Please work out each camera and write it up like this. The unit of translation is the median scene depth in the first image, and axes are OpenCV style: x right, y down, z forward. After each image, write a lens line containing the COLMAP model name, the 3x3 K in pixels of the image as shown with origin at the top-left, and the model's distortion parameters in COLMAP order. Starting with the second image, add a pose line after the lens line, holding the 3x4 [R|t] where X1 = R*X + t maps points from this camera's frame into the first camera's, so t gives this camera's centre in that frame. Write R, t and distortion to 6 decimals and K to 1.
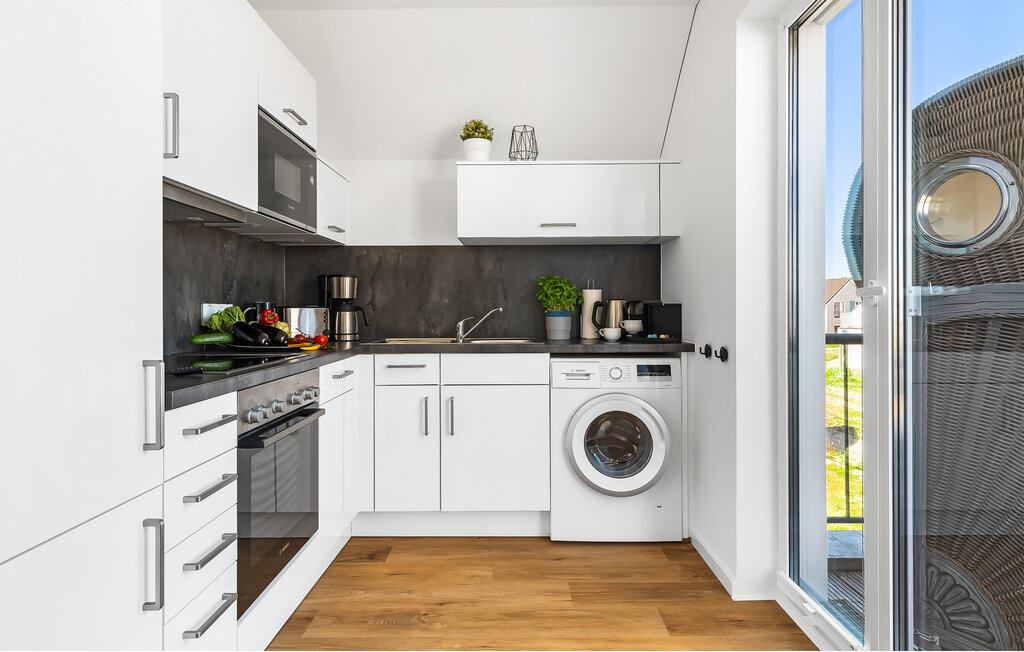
lens RADIAL K [[561.2, 0, 514.1], [0, 561.2, 321.9], [0, 0, 1]] dist [0.006265, 0.001964]
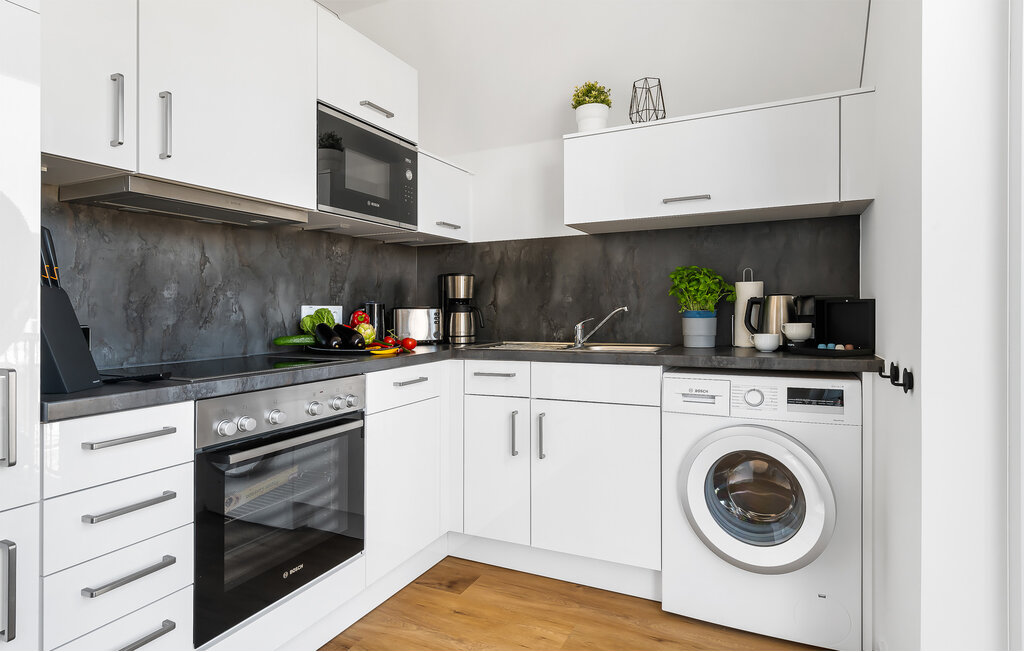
lens RADIAL K [[561.2, 0, 509.7], [0, 561.2, 321.1], [0, 0, 1]] dist [0.006265, 0.001964]
pose [[0.901692, 0.003146, -0.432368, 0.205916], [-0.002972, 0.999995, 0.001078, -0.005682], [0.432369, 0.000313, 0.901697, 0.214014]]
